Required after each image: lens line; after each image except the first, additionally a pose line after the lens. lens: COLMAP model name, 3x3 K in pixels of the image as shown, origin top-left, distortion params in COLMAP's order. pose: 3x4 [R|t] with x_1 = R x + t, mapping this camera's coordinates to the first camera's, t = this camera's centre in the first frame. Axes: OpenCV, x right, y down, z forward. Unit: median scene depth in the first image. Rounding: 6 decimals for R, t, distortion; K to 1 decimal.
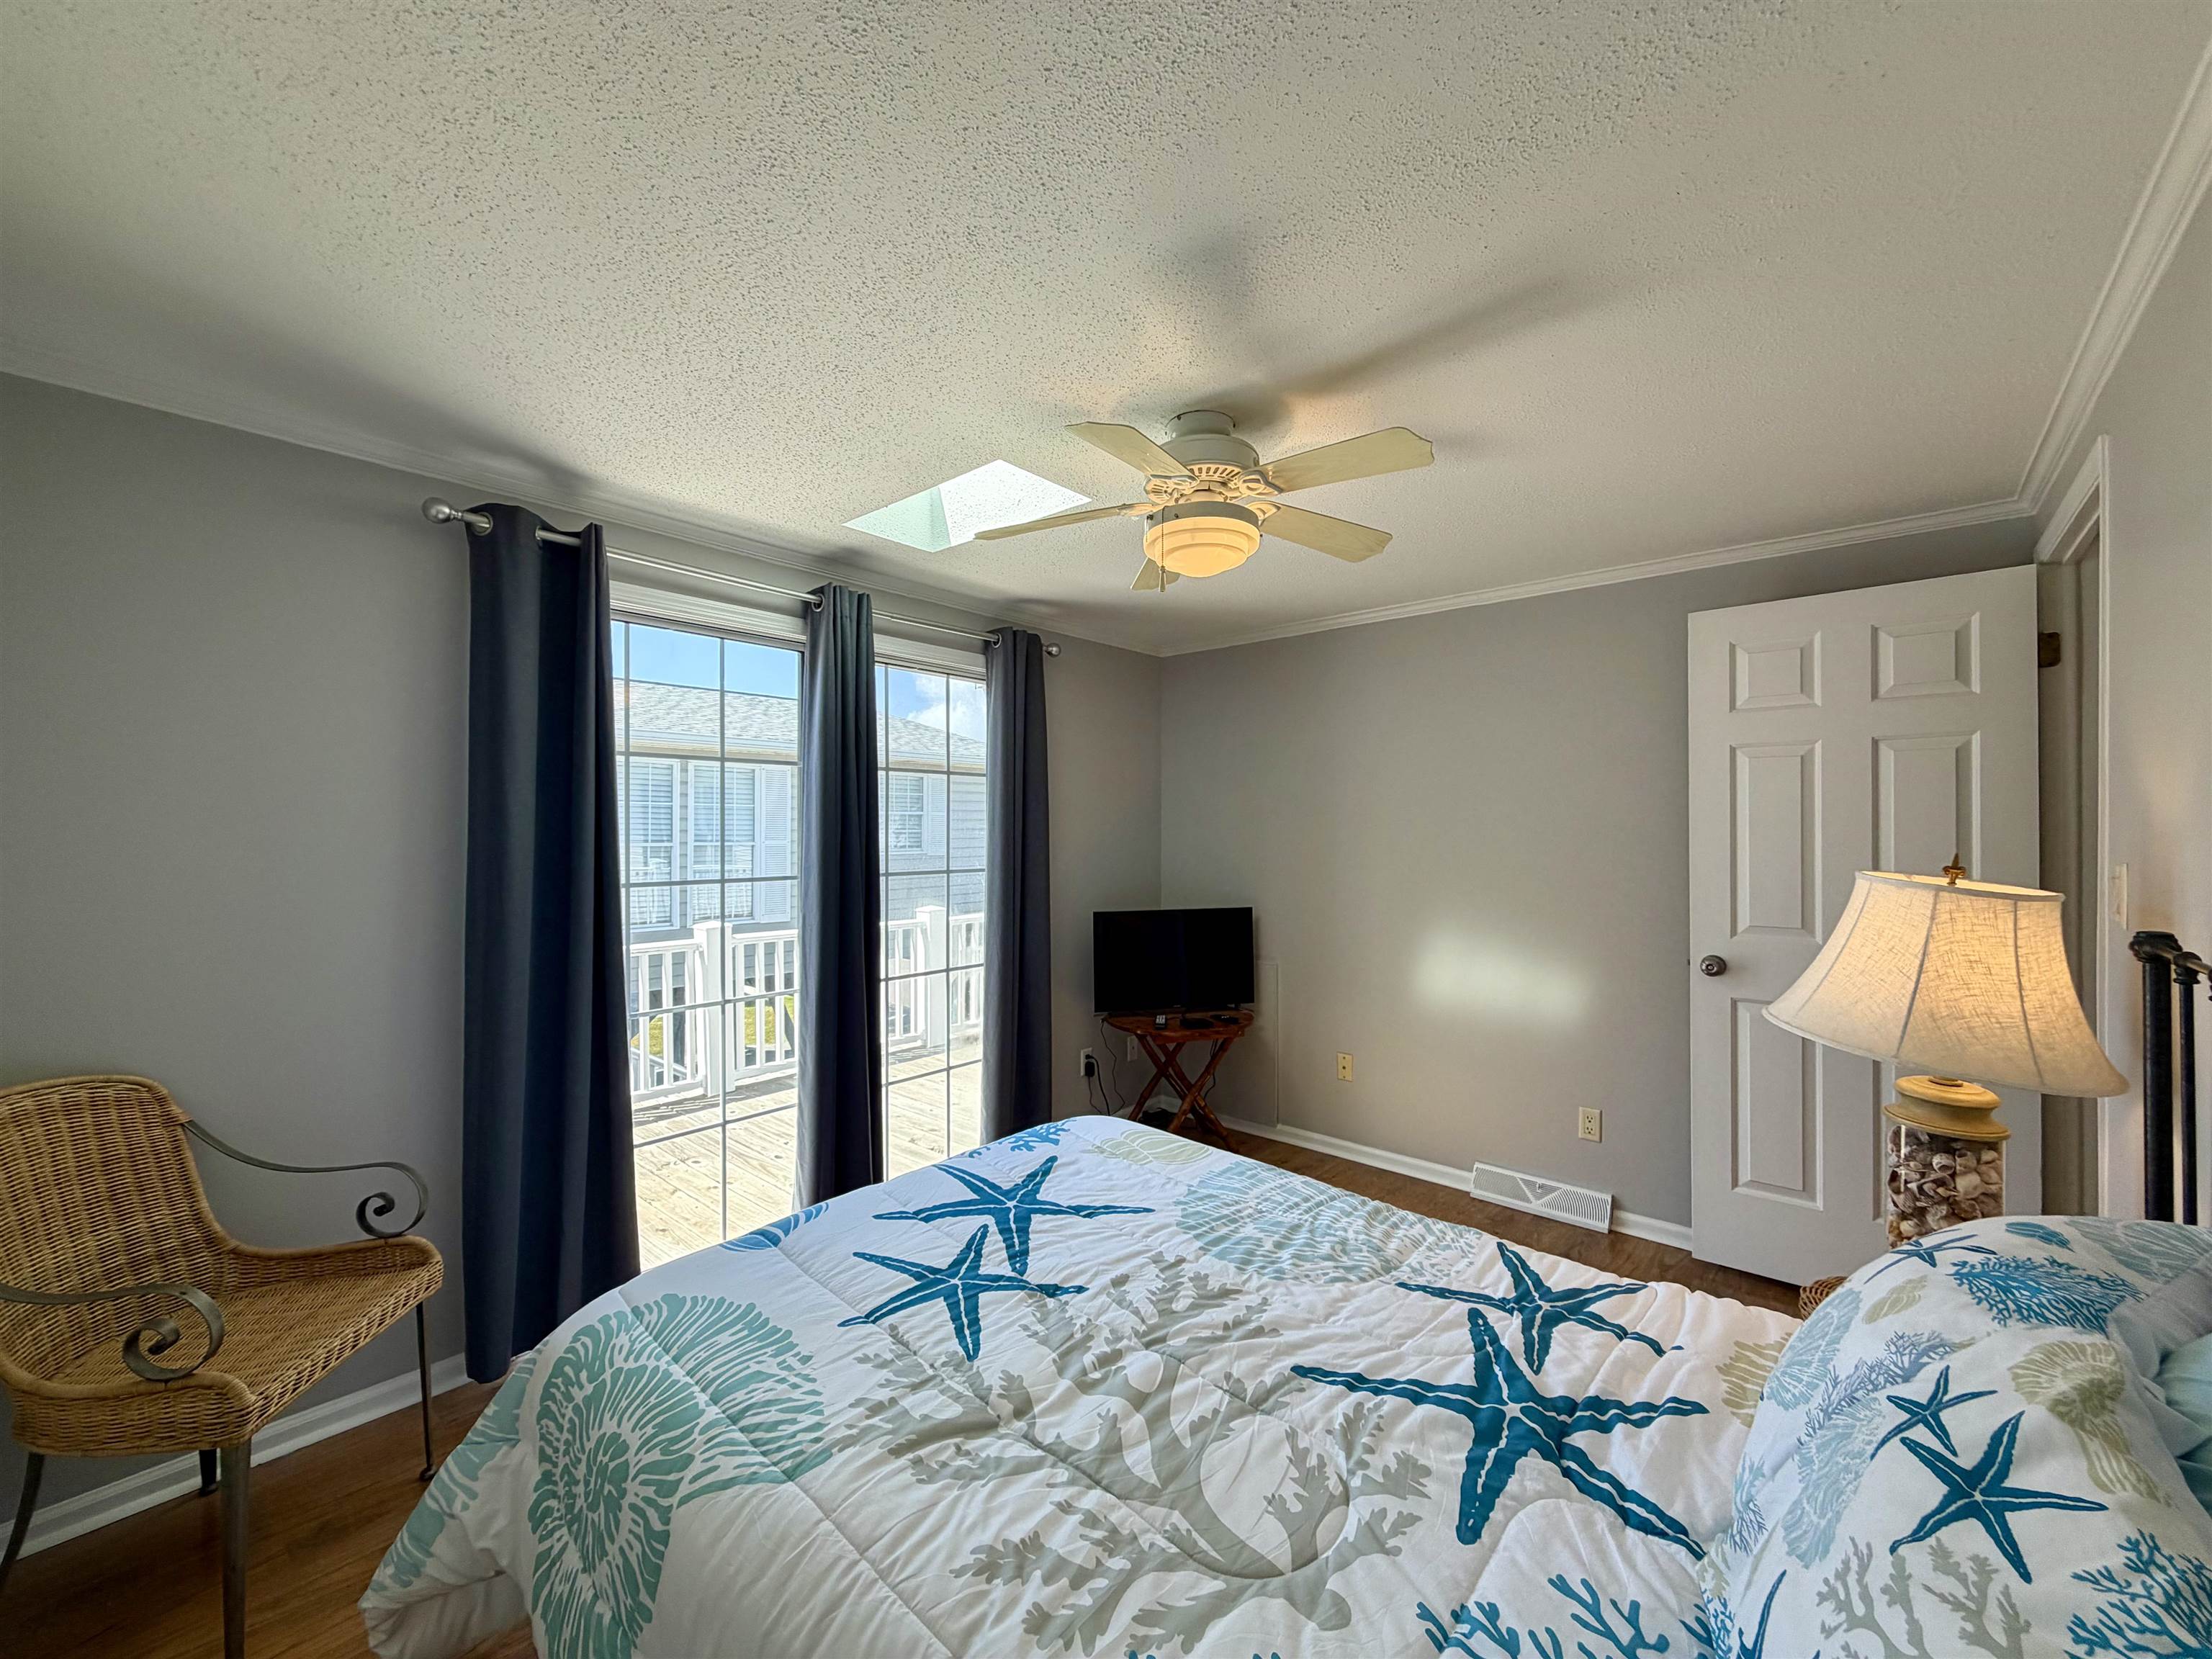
lens RADIAL K [[884.1, 0, 1119.1], [0, 884.1, 830.7], [0, 0, 1]] dist [-0.000676, -0.000056]
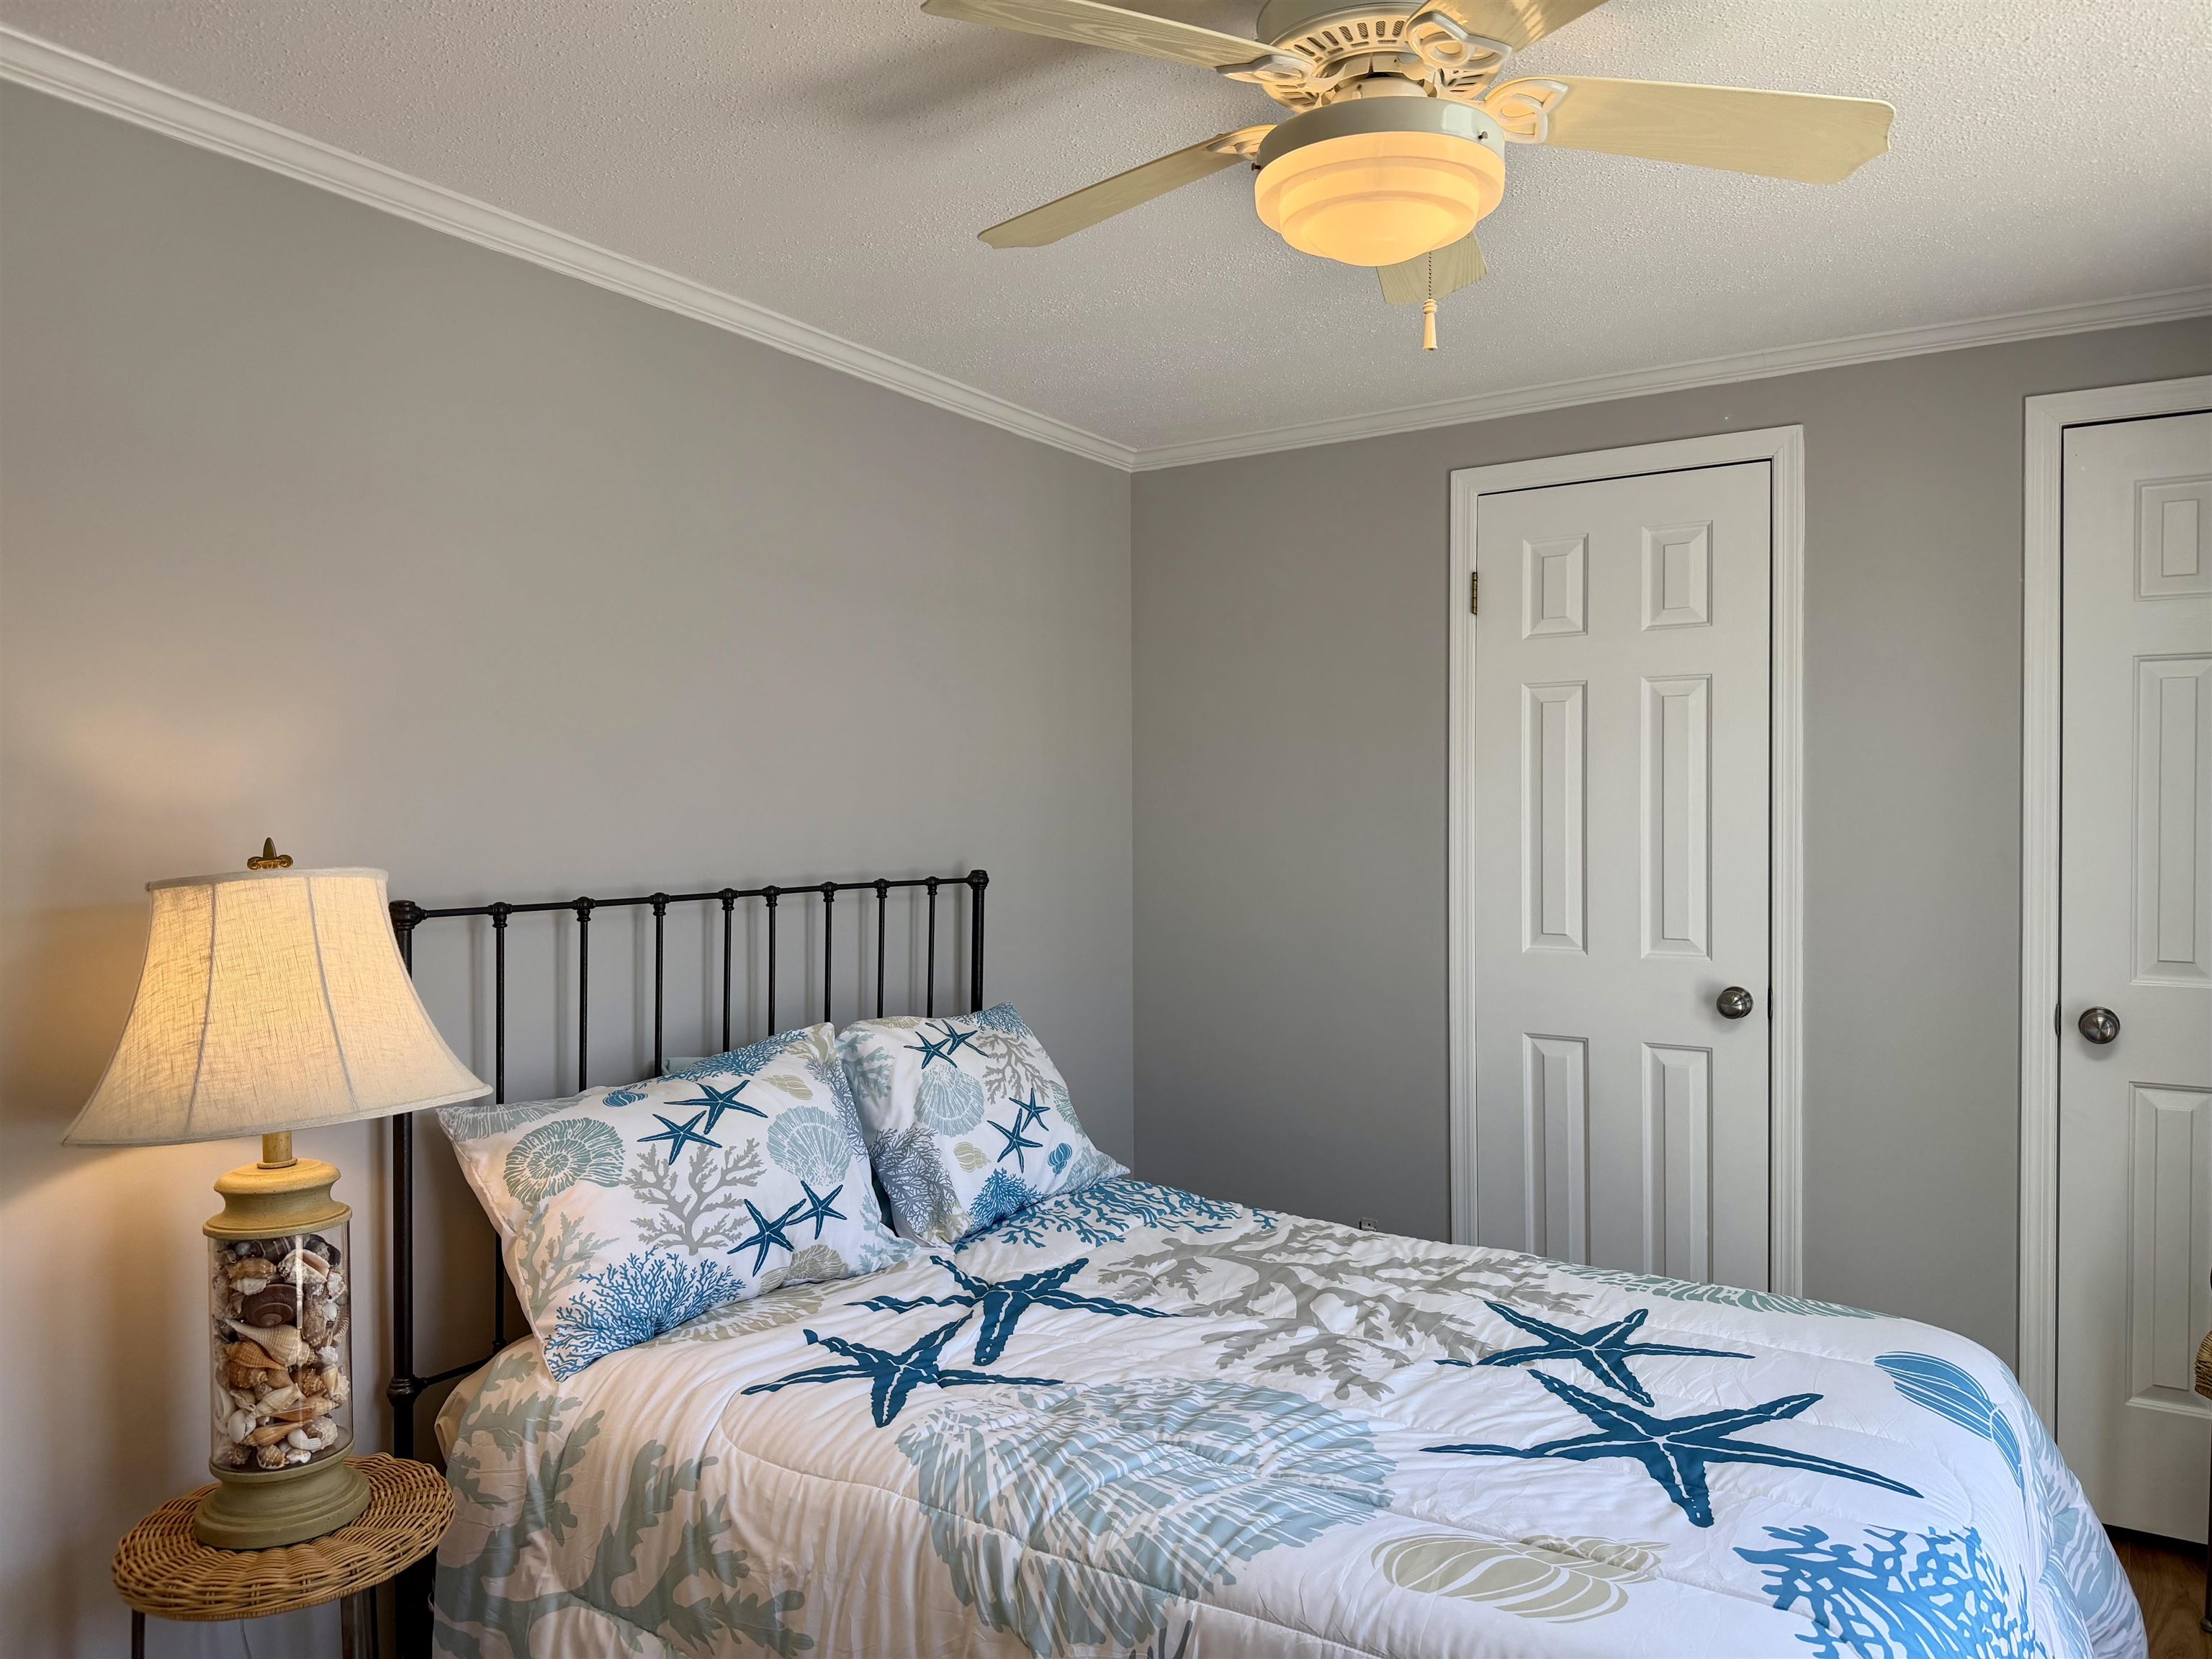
lens RADIAL K [[1562.7, 0, 1113.8], [0, 1562.7, 833.1], [0, 0, 1]] dist [0.007690, -0.001808]
pose [[-0.990663, 0.004016, -0.136272, 0.401489], [0.002817, 0.999956, 0.008985, 0.009851], [0.136302, 0.008517, -0.990631, 2.101409]]
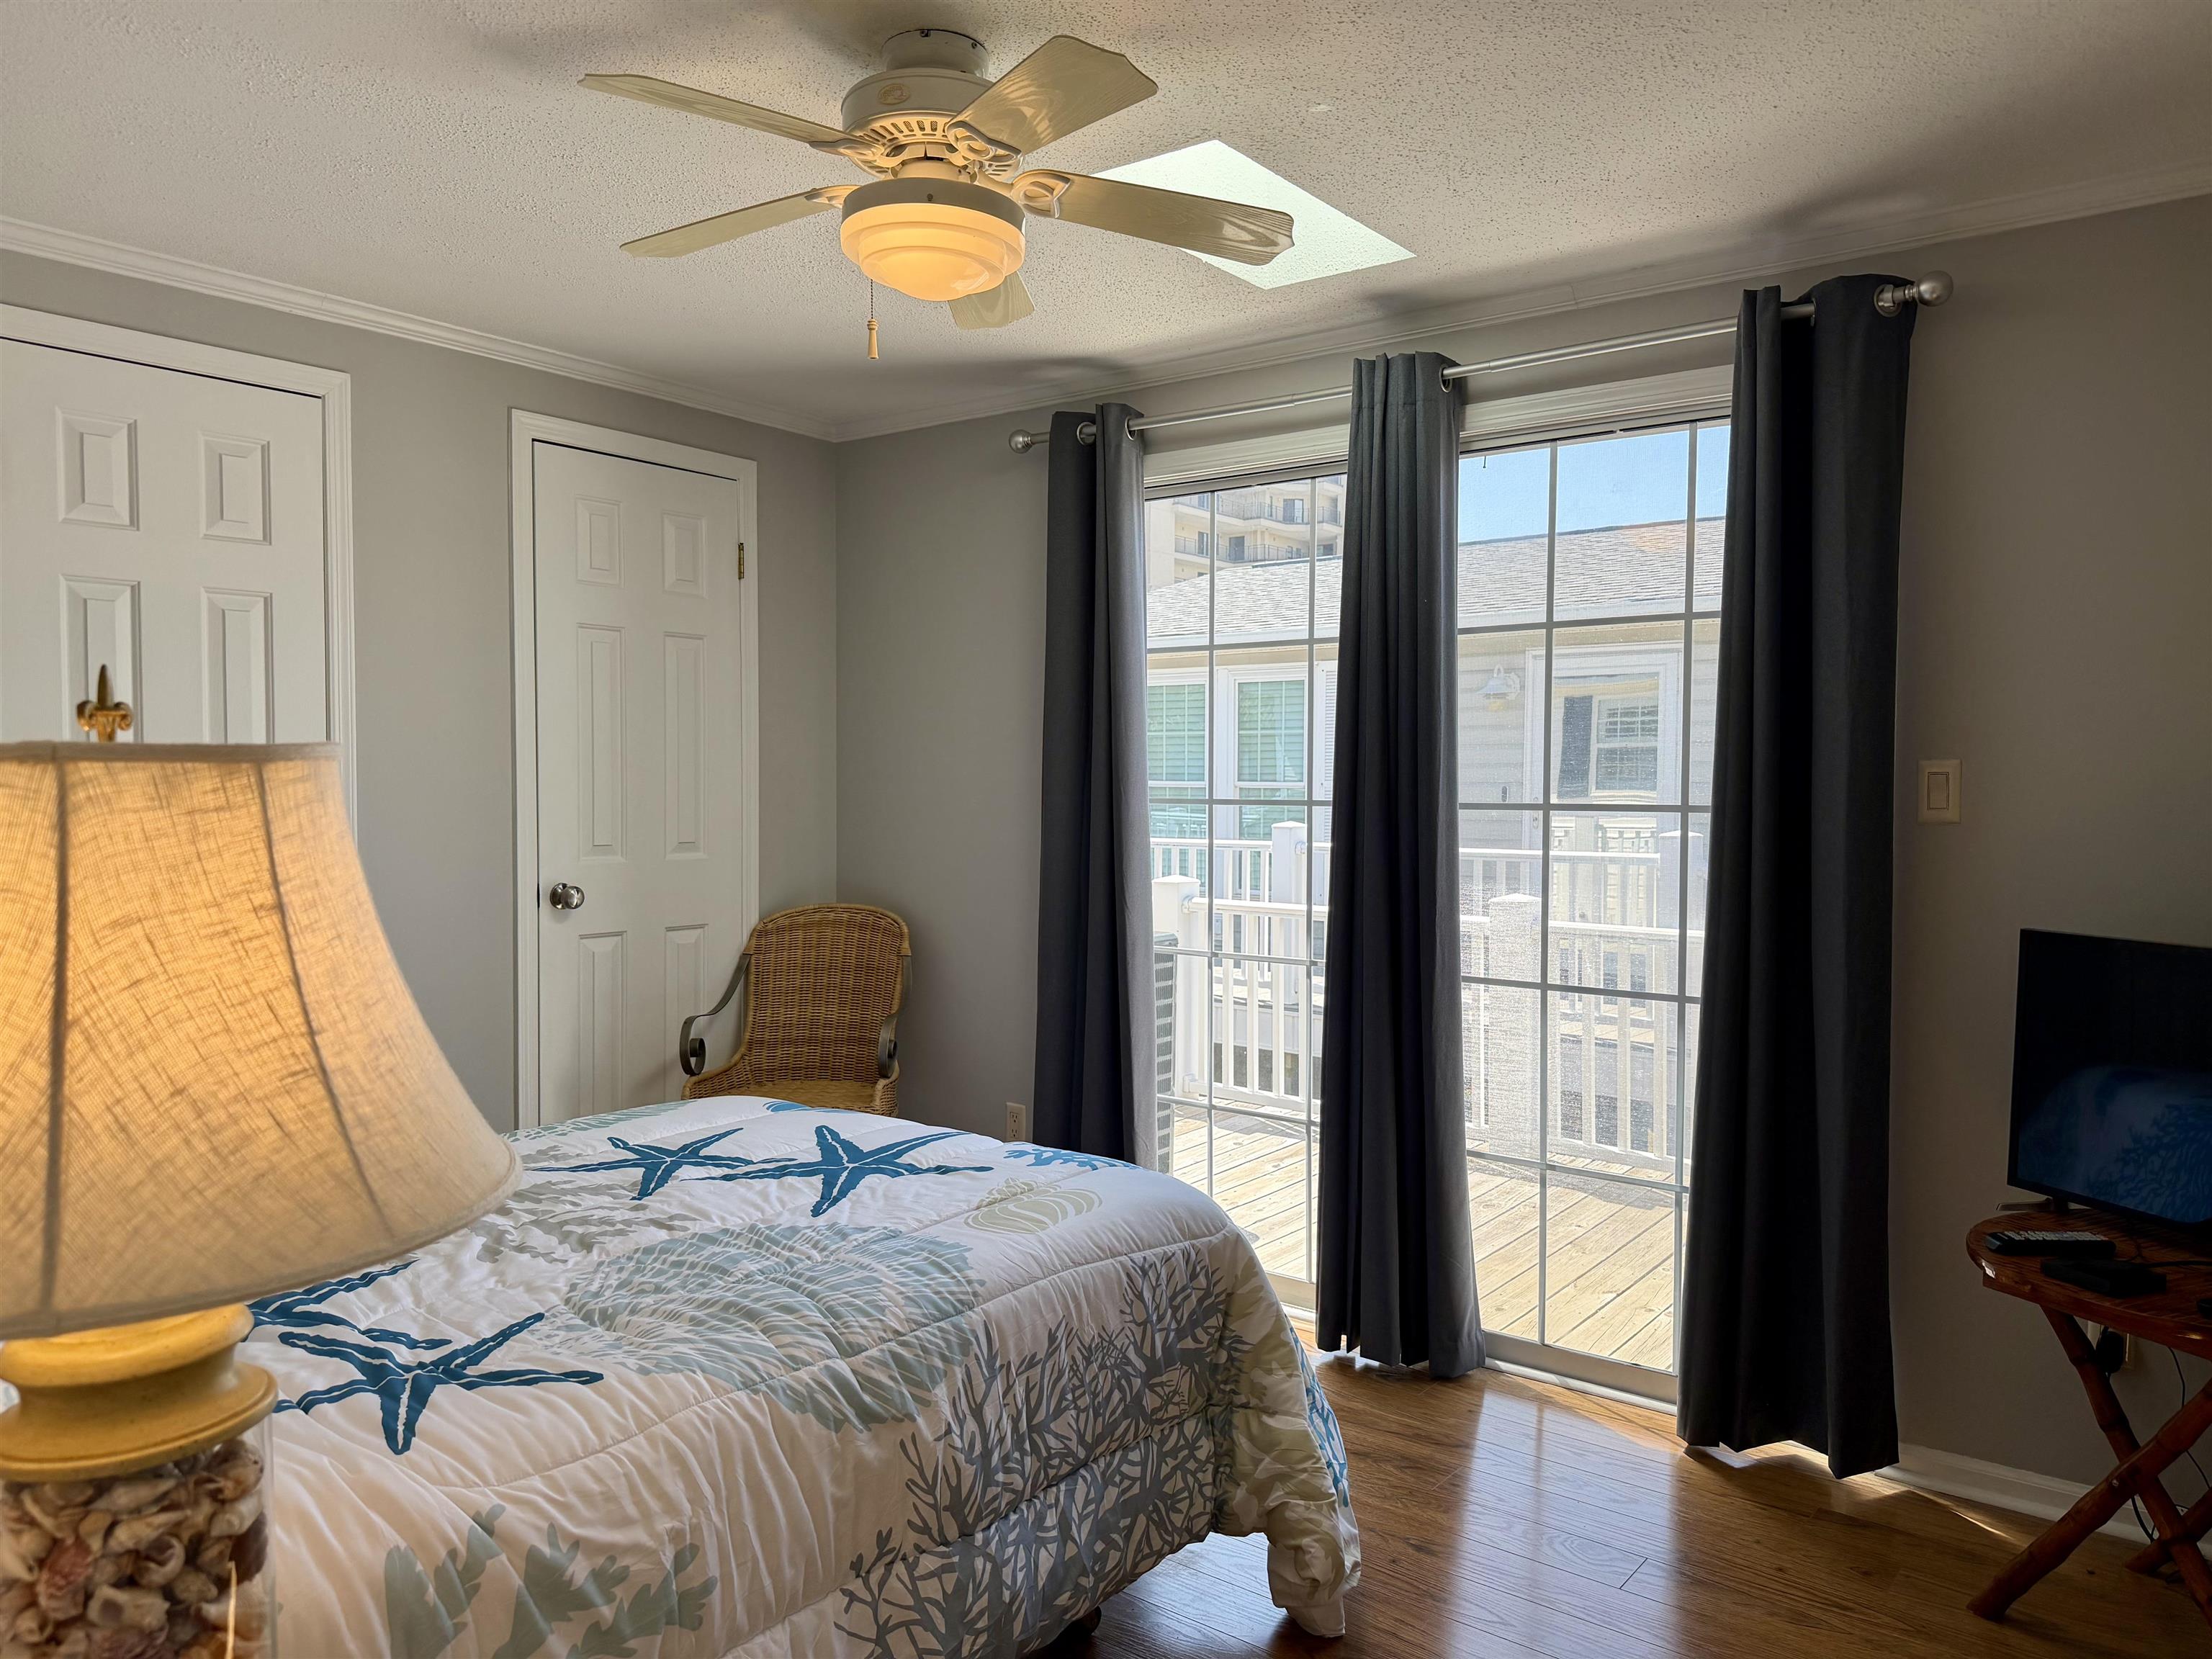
lens RADIAL K [[1562.7, 0, 1113.8], [0, 1562.7, 833.1], [0, 0, 1]] dist [0.007690, -0.001808]
pose [[0.055705, 0.038591, -0.997701, 1.429024], [-0.000982, 0.999254, 0.038596, 0.056587], [0.998447, -0.001170, 0.055702, 1.237759]]
